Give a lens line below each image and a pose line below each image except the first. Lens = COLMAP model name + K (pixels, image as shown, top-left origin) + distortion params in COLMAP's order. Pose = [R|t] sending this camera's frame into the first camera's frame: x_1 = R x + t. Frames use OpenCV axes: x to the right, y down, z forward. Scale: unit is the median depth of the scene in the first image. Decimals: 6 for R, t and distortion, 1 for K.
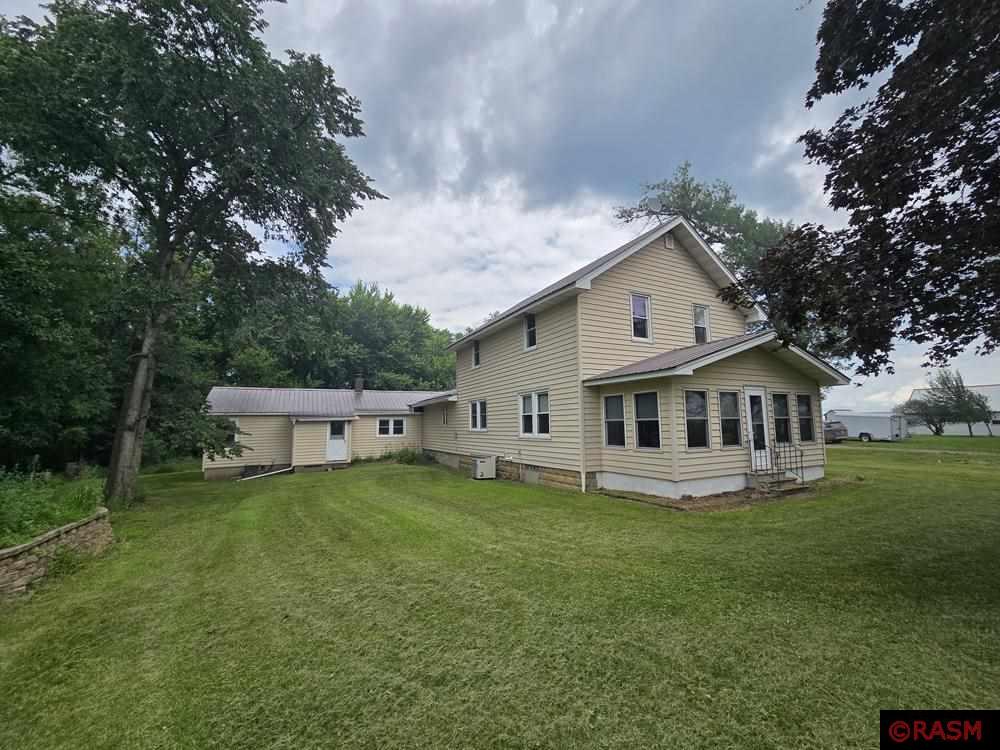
lens RADIAL K [[402.7, 0, 498.0], [0, 402.7, 377.1], [0, 0, 1]] dist [0.000548, 0.000037]
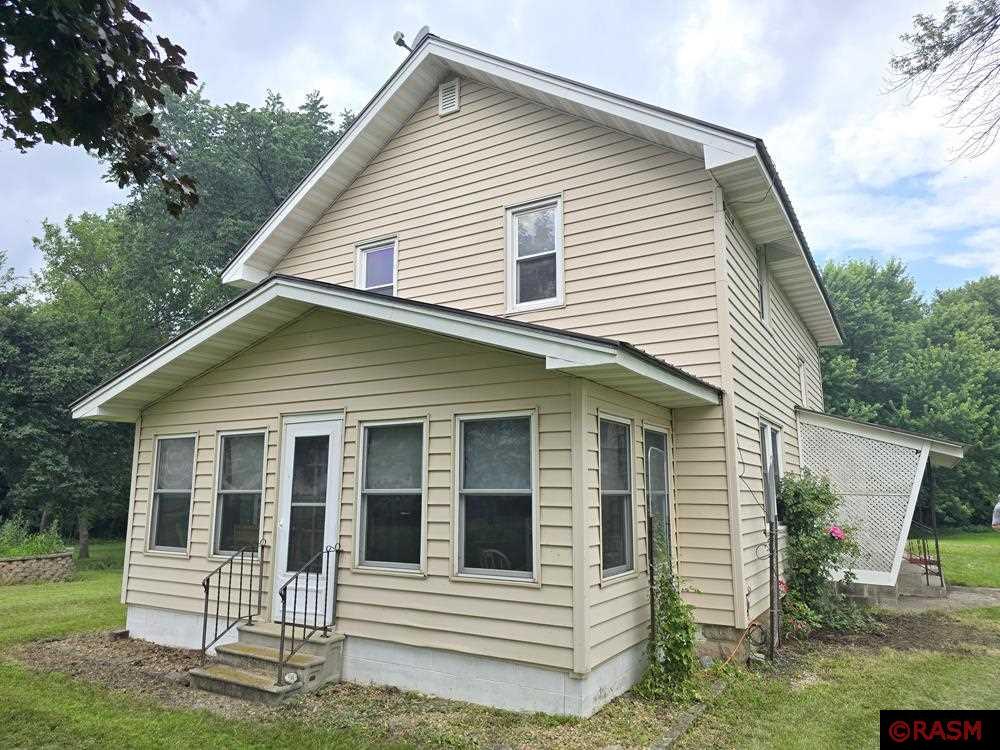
lens RADIAL K [[670.5, 0, 499.5], [0, 670.5, 375.8], [0, 0, 1]] dist [-0.011580, -0.009930]
pose [[0.511053, -0.137825, -0.848427, 0.930569], [0.087162, 0.990283, -0.108366, 0.053269], [0.855118, -0.018570, 0.518100, 0.576755]]
